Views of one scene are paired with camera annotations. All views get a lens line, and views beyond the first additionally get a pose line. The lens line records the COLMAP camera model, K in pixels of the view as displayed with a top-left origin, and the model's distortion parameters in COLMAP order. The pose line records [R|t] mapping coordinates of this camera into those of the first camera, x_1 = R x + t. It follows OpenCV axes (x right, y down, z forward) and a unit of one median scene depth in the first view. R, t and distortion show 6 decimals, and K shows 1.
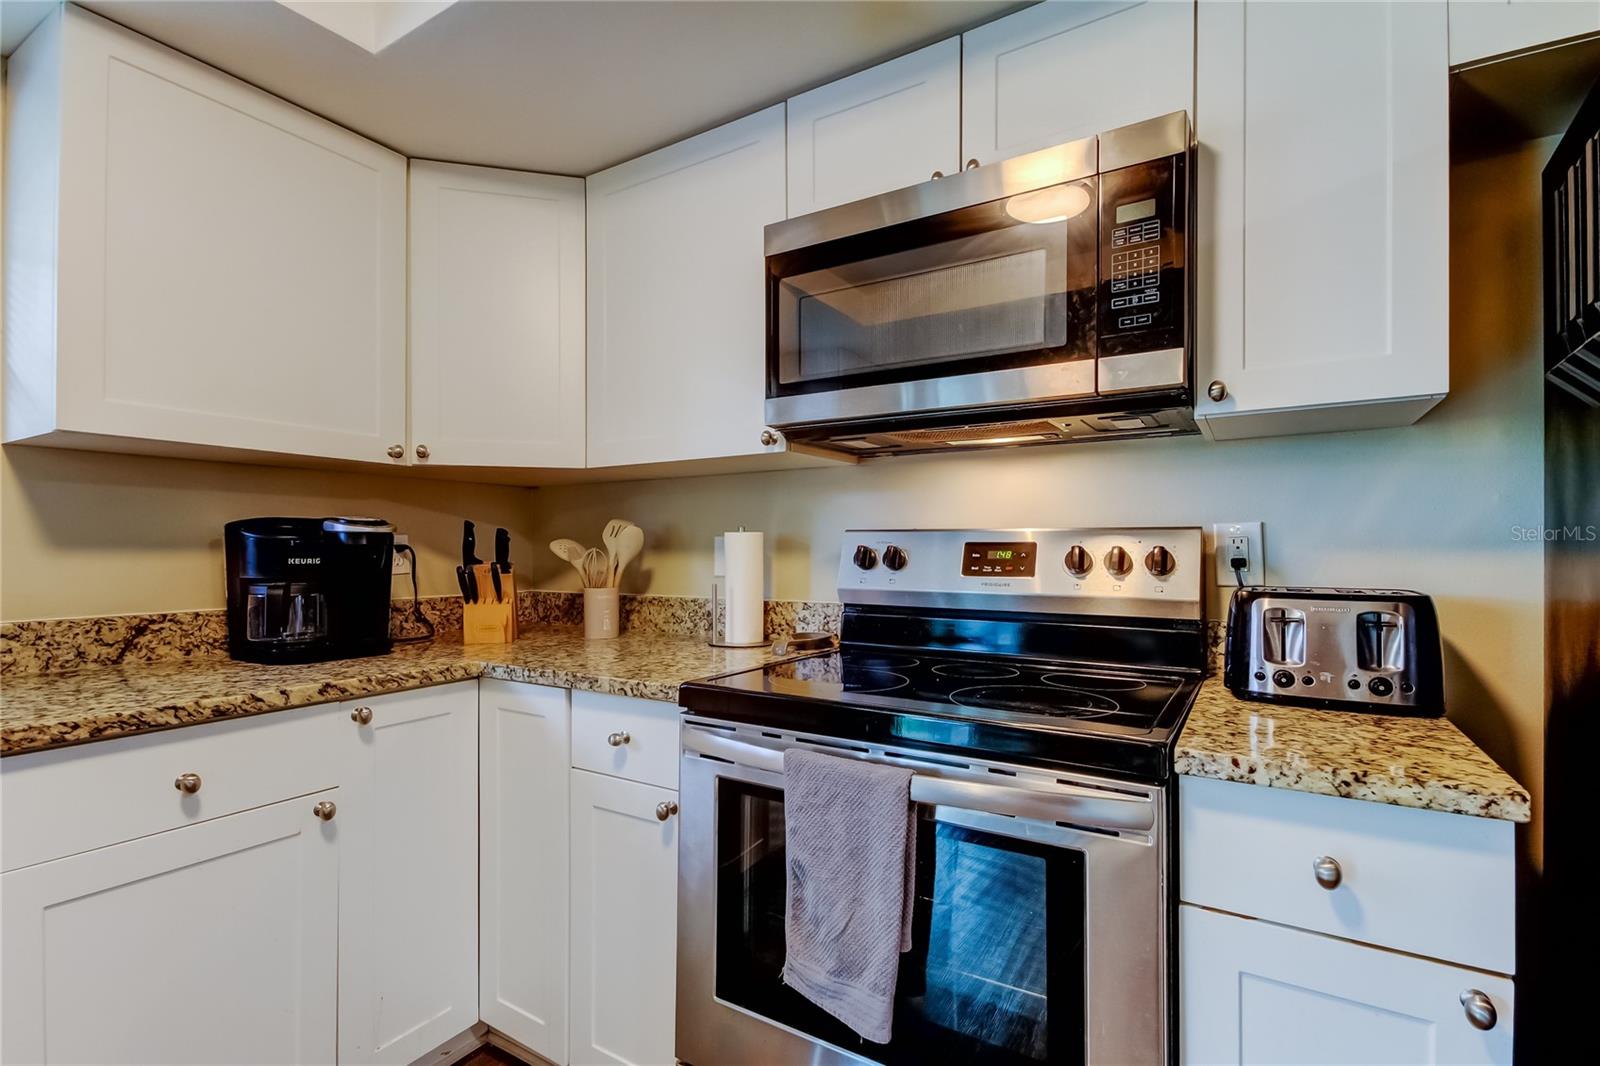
lens RADIAL K [[749.4, 0, 788.9], [0, 749.4, 545.8], [0, 0, 1]] dist [0.027638, -0.004394]
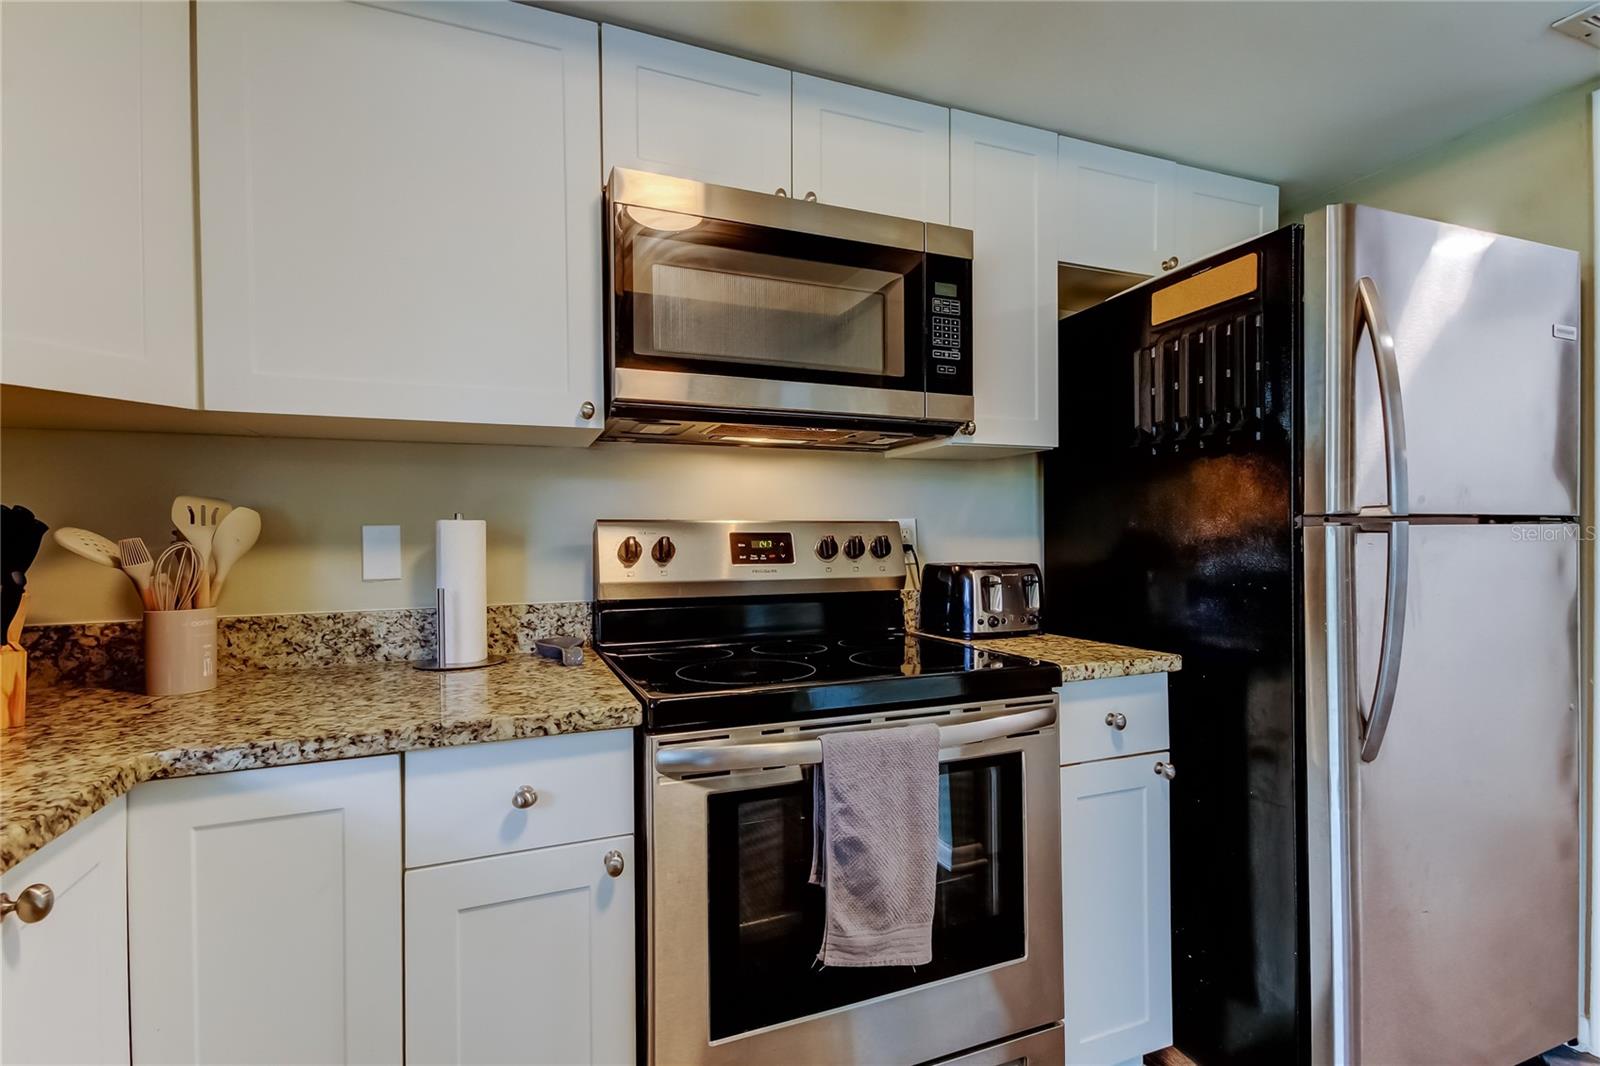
lens RADIAL K [[749.4, 0, 797.2], [0, 749.4, 547.8], [0, 0, 1]] dist [0.027638, -0.004394]
pose [[0.588210, -0.013550, 0.808595, -0.583090], [0.006729, 0.999907, 0.011860, 0.003963], [-0.808680, -0.001535, 0.588246, 0.305684]]
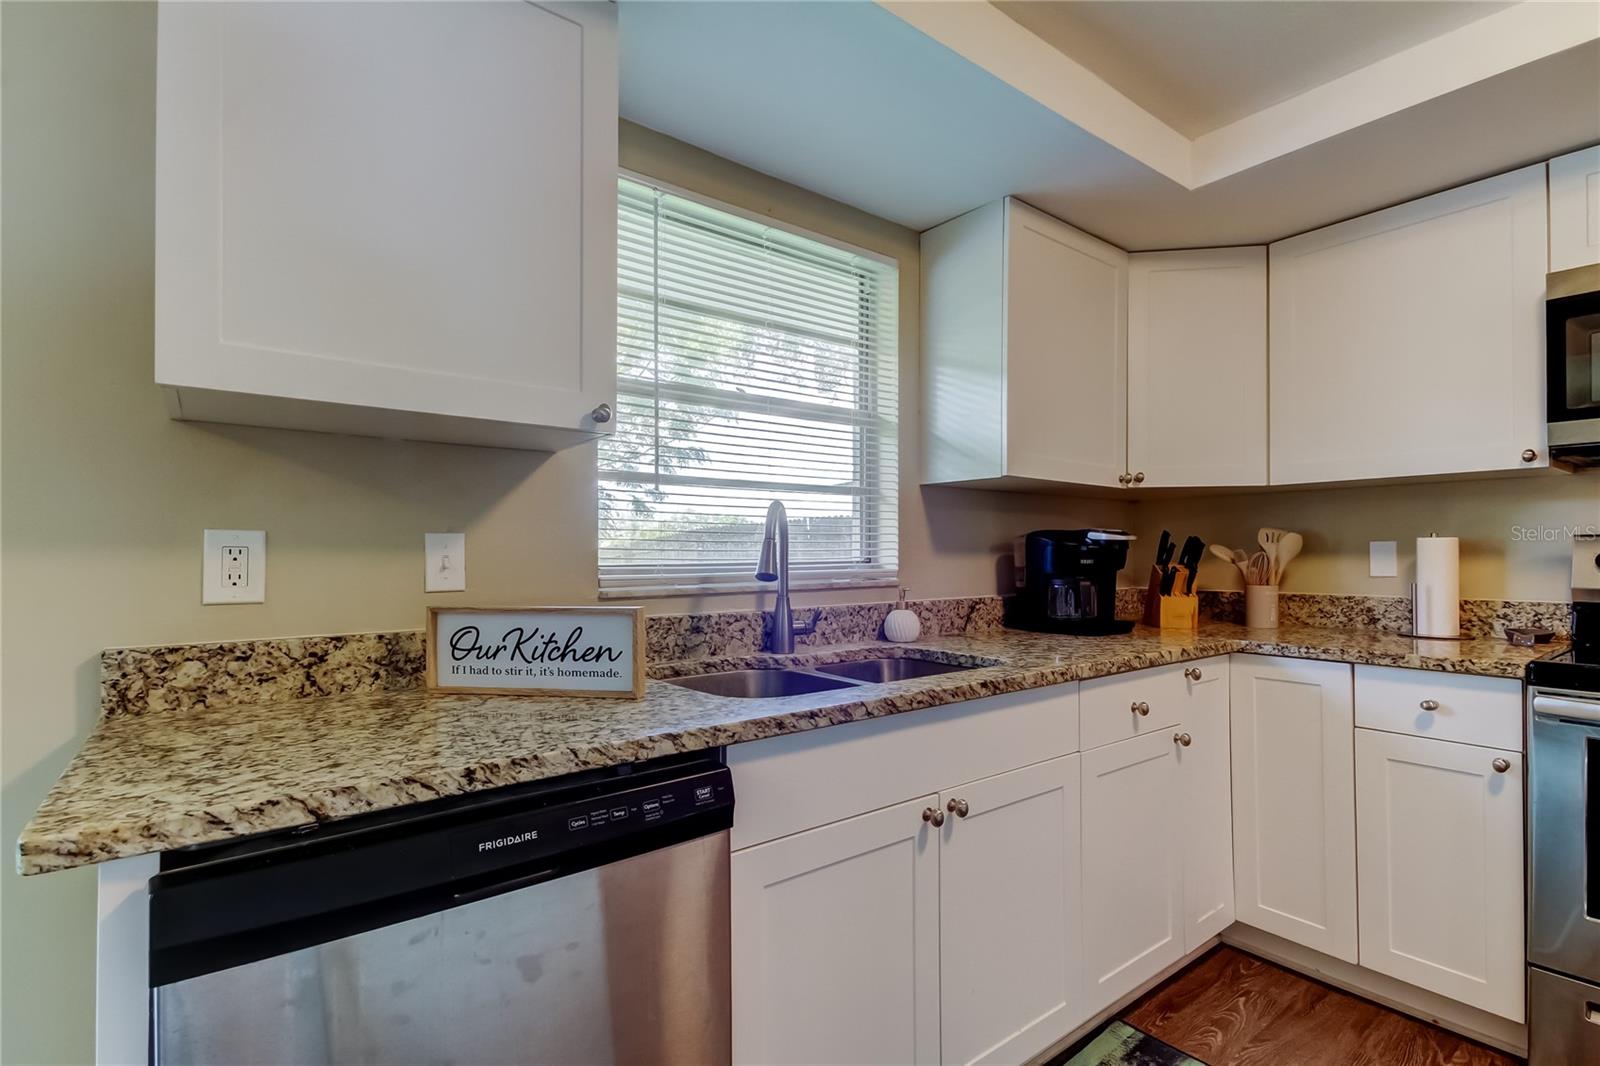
lens RADIAL K [[749.4, 0, 809.3], [0, 749.4, 543.7], [0, 0, 1]] dist [0.027638, -0.004394]
pose [[0.943987, -0.005955, -0.329928, -0.680665], [0.002889, 0.999948, -0.009783, -0.000277], [0.329969, 0.008282, 0.943955, -0.464525]]
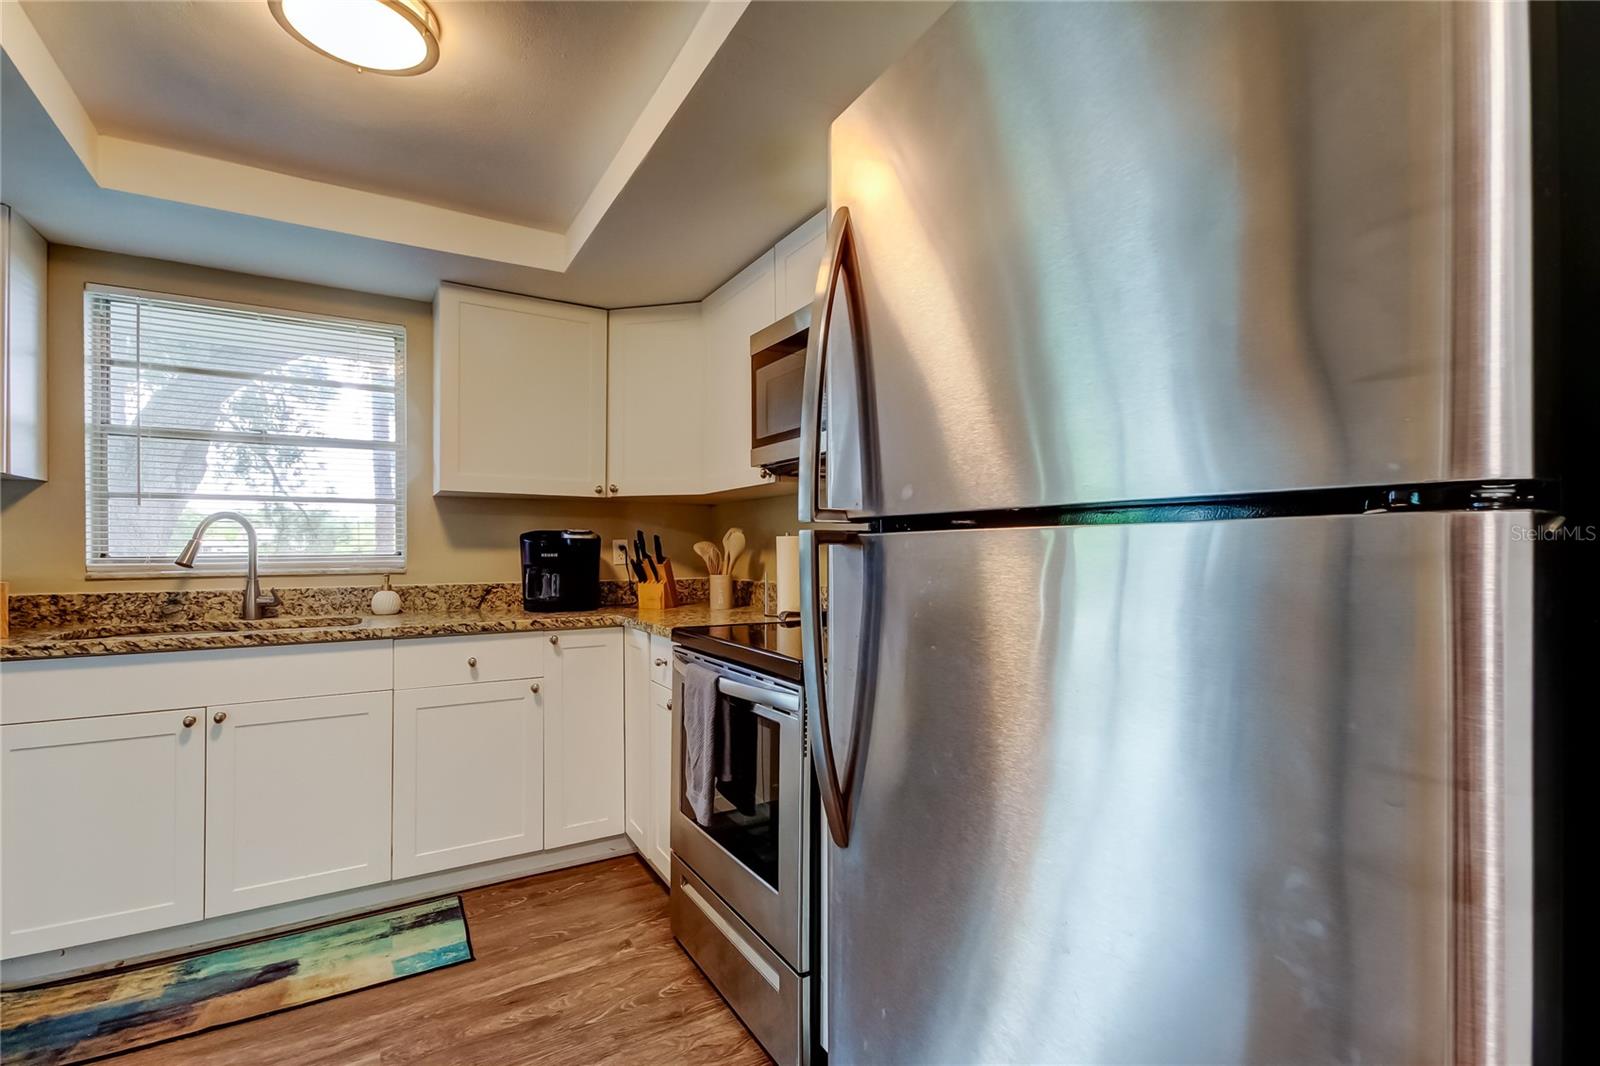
lens RADIAL K [[698.0, 0, 734.8], [0, 698.0, 547.6], [0, 0, 1]] dist [0.003366, 0.001220]
pose [[0.874154, -0.002264, -0.485643, 0.544303], [0.002753, 0.999996, 0.000294, 0.002854], [0.485641, -0.001594, 0.874157, -0.219320]]
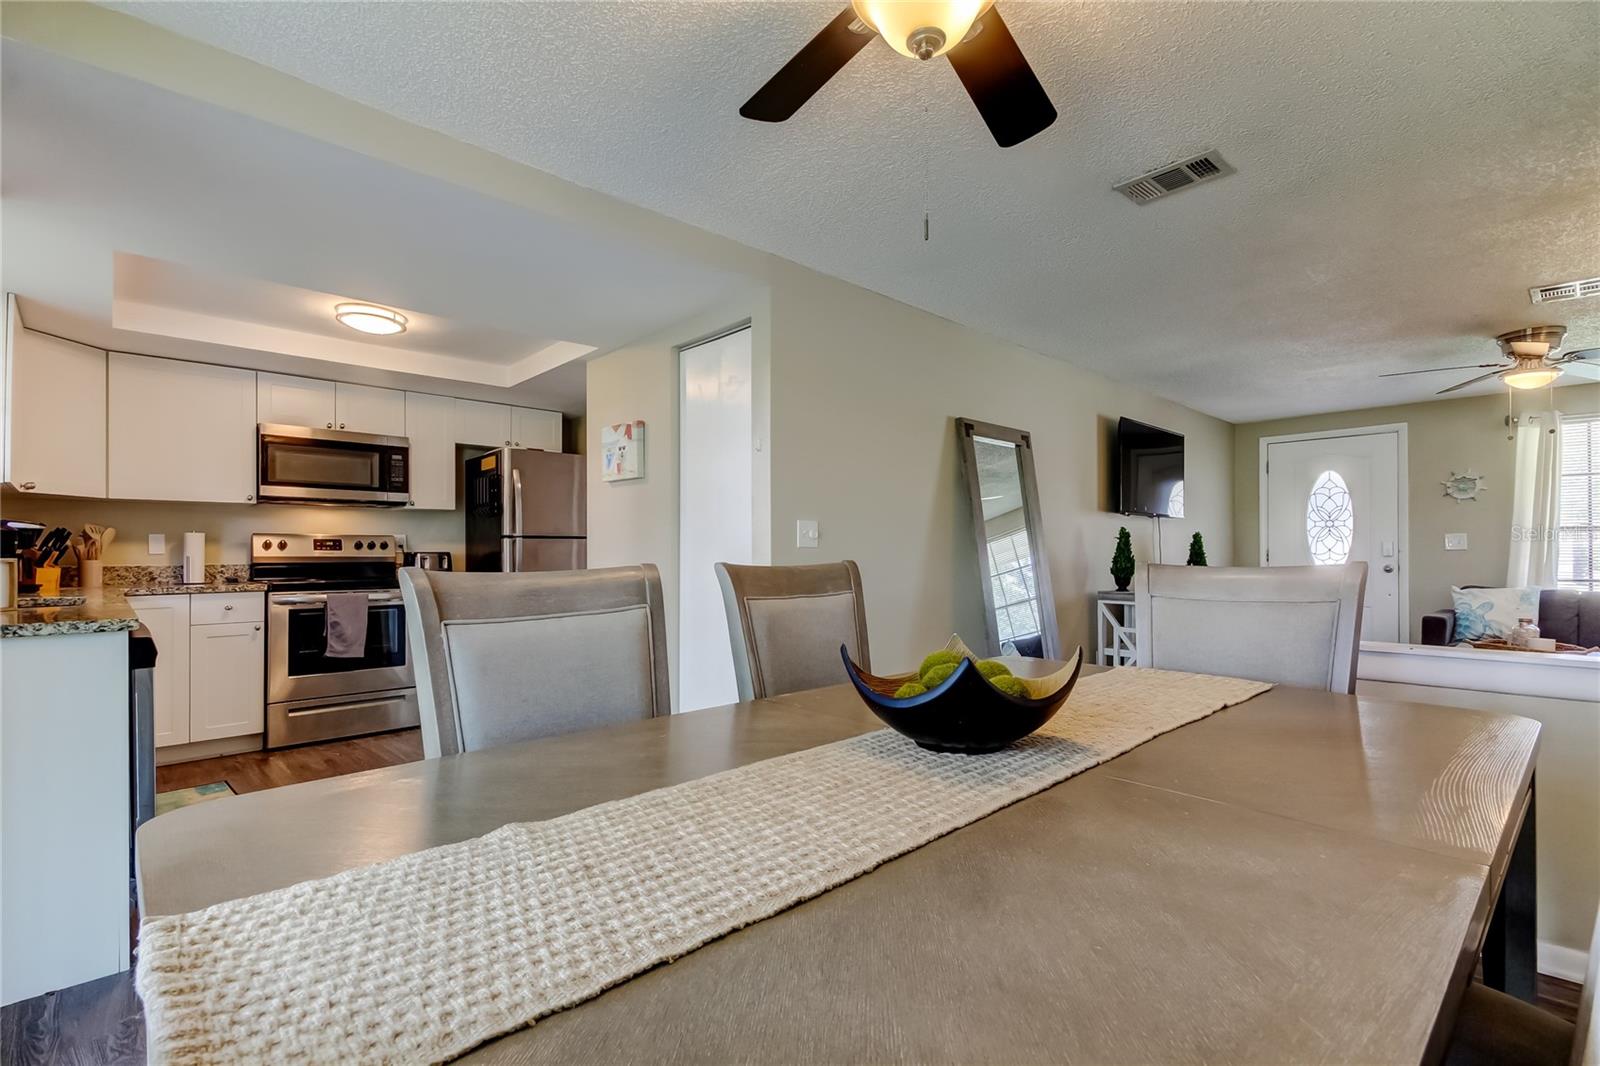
lens RADIAL K [[749.4, 0, 791.5], [0, 749.4, 549.2], [0, 0, 1]] dist [0.027638, -0.004394]
pose [[0.267289, 0.006122, 0.963597, -2.084821], [0.001544, 0.999976, -0.006782, 0.056706], [-0.963615, 0.003301, 0.267273, -1.538129]]
